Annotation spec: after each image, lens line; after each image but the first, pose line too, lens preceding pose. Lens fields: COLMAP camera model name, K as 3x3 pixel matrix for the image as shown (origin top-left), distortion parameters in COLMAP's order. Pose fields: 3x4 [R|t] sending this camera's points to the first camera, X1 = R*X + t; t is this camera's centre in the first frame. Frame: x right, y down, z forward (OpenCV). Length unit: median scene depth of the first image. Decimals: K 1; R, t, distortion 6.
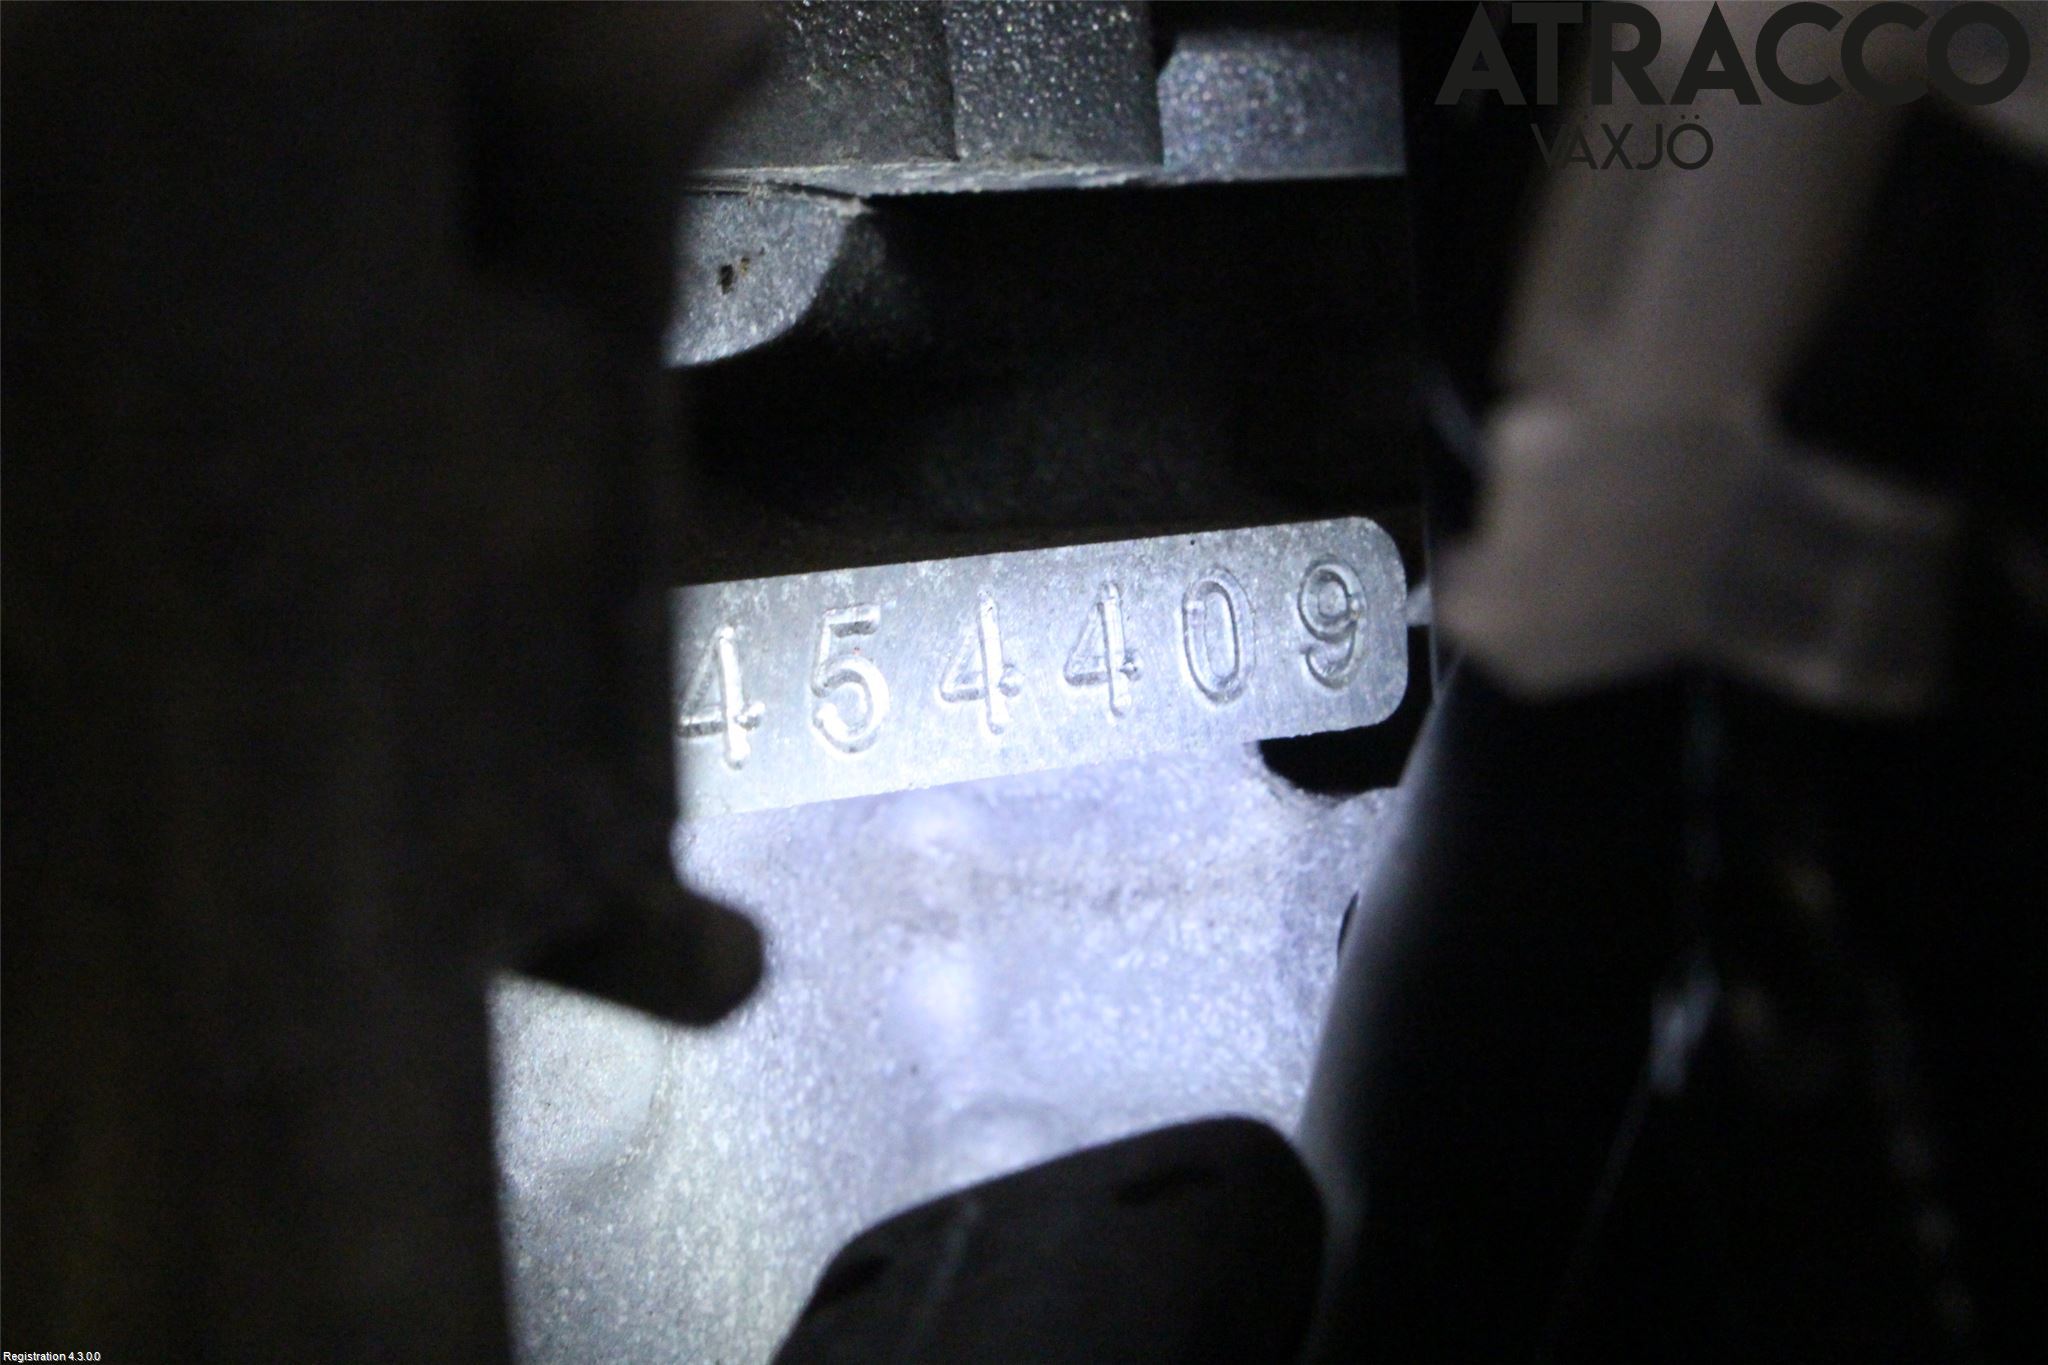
lens RADIAL K [[3390.8, 0, 1029.8], [0, 3390.8, 678.0], [0, 0, 1]] dist [-0.007981, 0.000000]
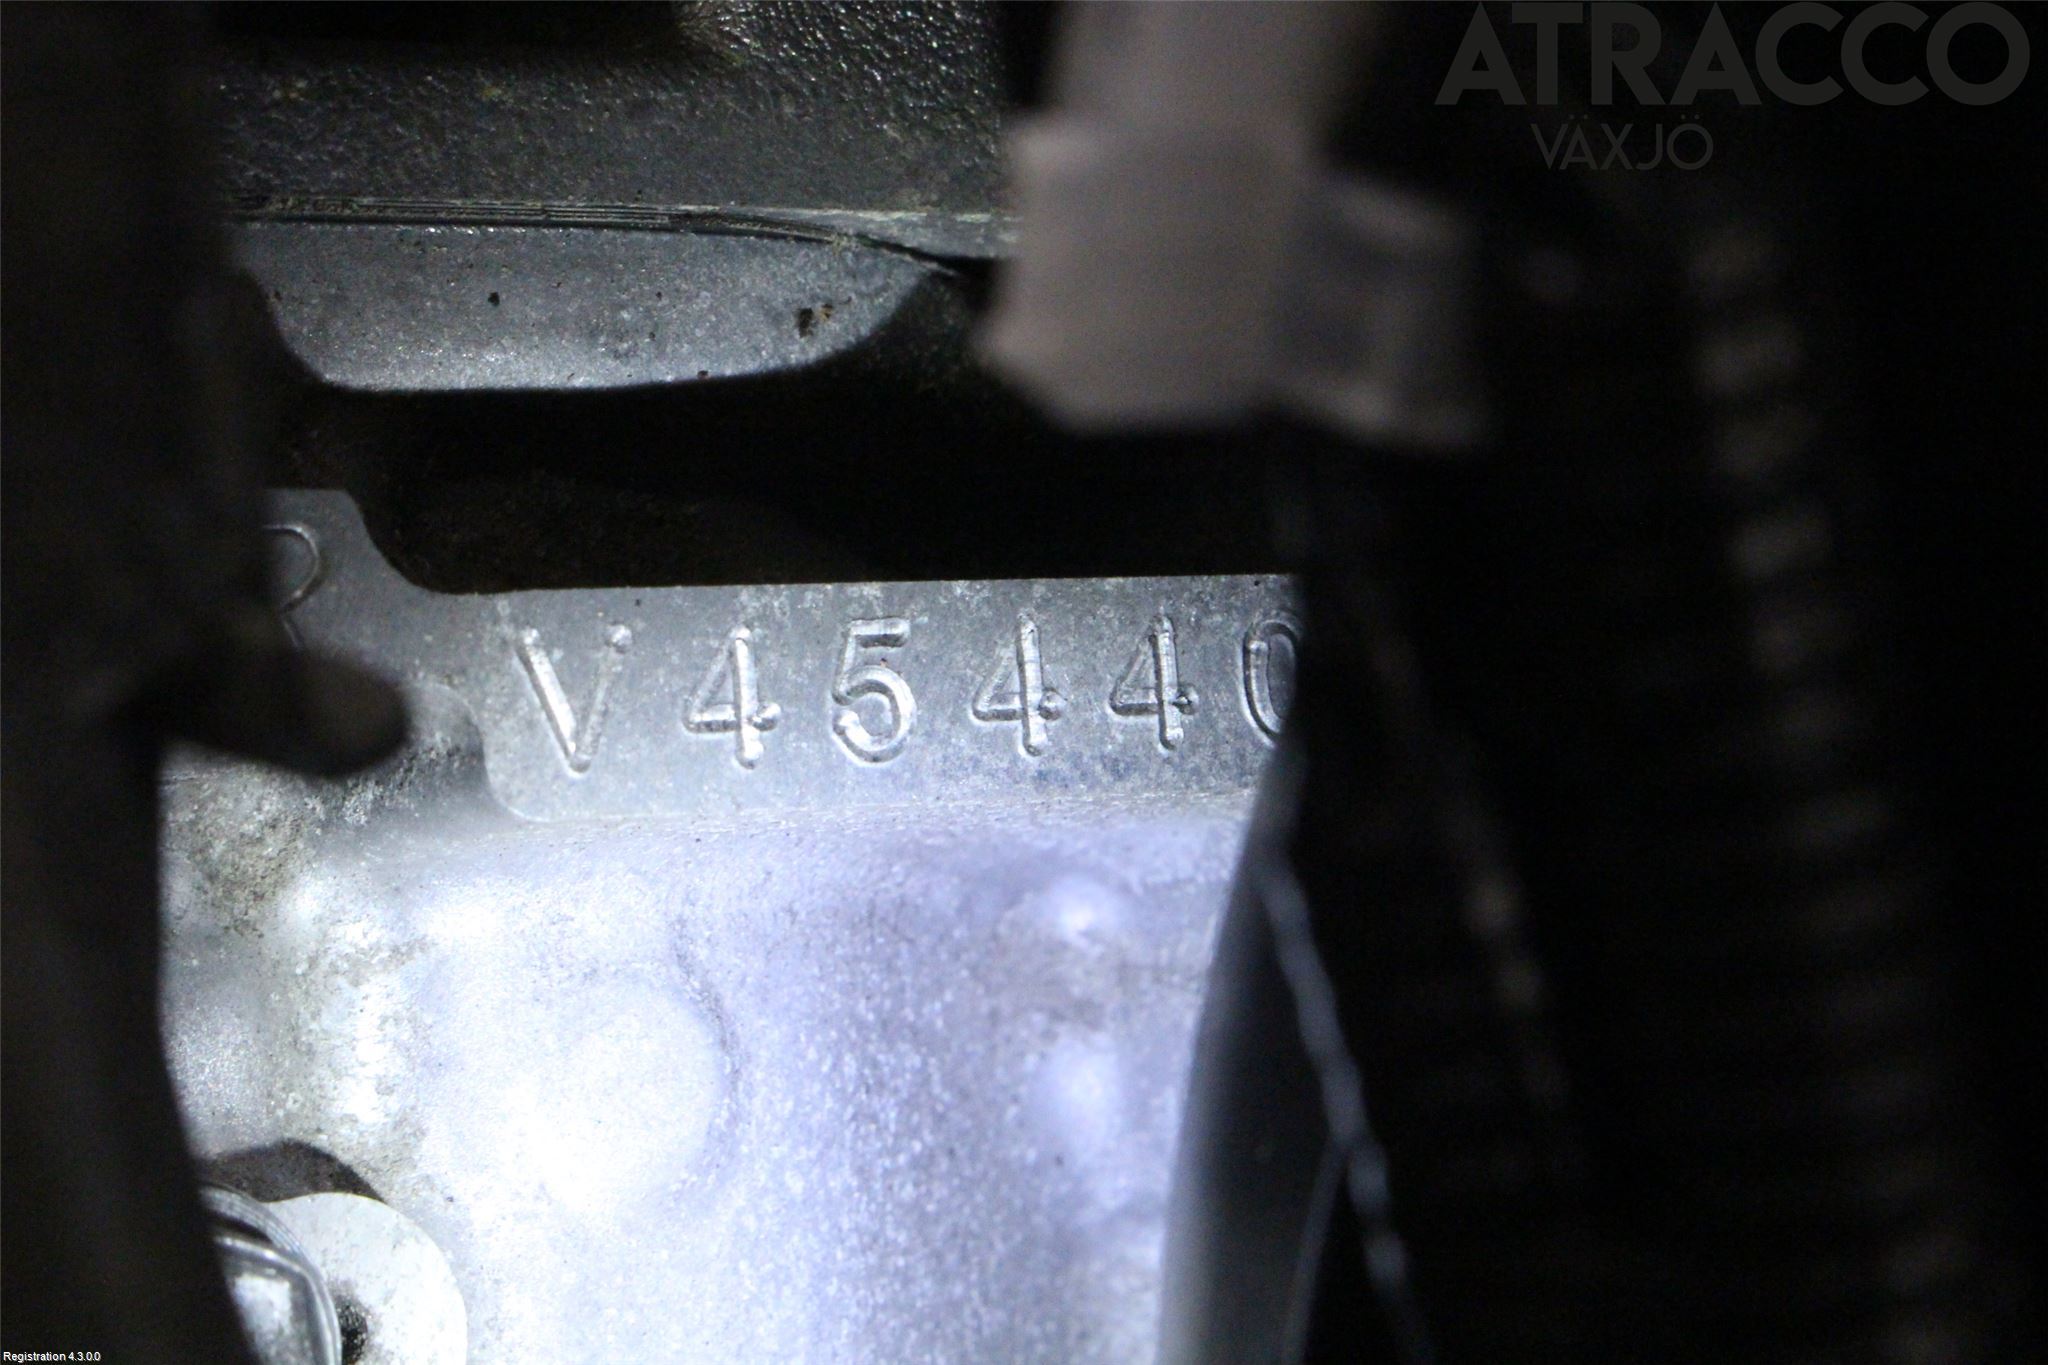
lens RADIAL K [[3390.8, 0, 1029.5], [0, 3390.8, 692.9], [0, 0, 1]] dist [-0.007981, 0.000000]
pose [[0.992583, 0.011696, -0.121008, 0.102833], [-0.019942, 0.997543, -0.067161, 0.061019], [0.119925, 0.069076, 0.990377, 0.003473]]
